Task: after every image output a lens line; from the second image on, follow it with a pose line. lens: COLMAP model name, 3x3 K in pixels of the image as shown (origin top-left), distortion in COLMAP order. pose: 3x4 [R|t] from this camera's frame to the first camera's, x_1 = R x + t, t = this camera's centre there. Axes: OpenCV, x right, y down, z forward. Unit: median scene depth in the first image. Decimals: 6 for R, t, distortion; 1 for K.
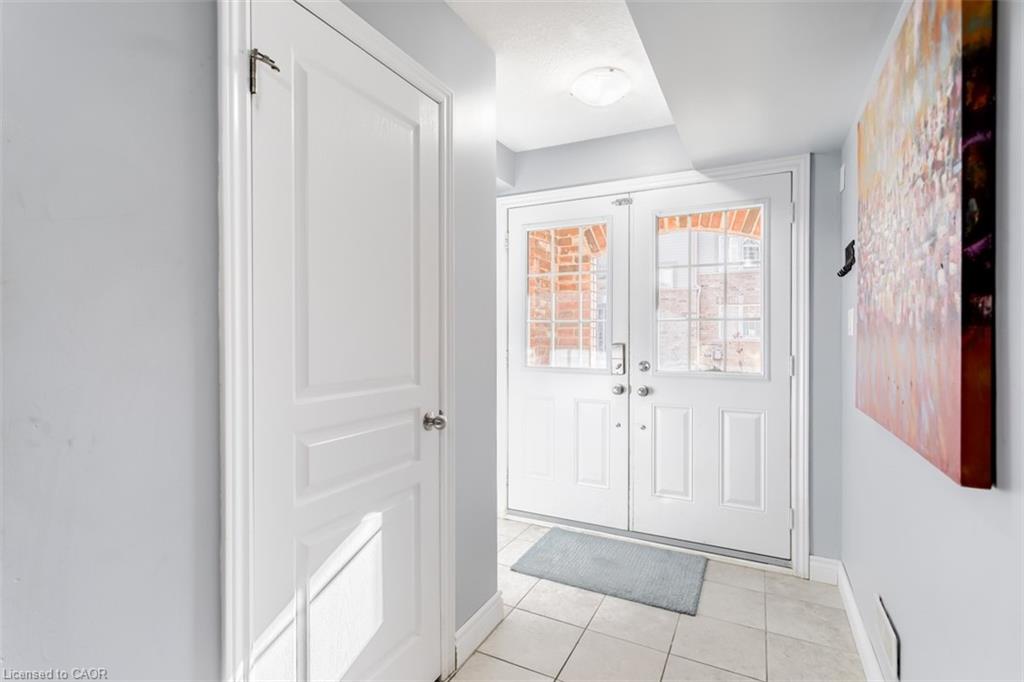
lens RADIAL K [[495.2, 0, 512.0], [0, 495.2, 341.0], [0, 0, 1]] dist [-0.051585, 0.020101]
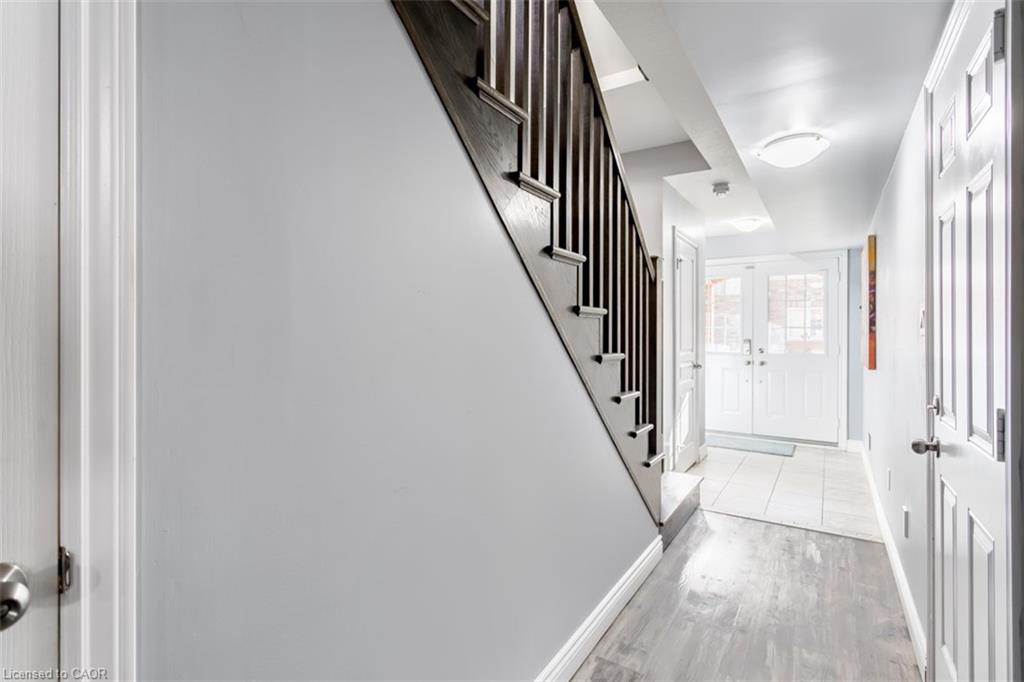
lens RADIAL K [[495.2, 0, 512.0], [0, 495.2, 341.0], [0, 0, 1]] dist [-0.051585, 0.020101]
pose [[0.994410, 0.004028, -0.105511, -0.524000], [-0.003940, 0.999992, 0.001045, 0.014137], [0.105515, -0.000624, 0.994418, -1.067258]]
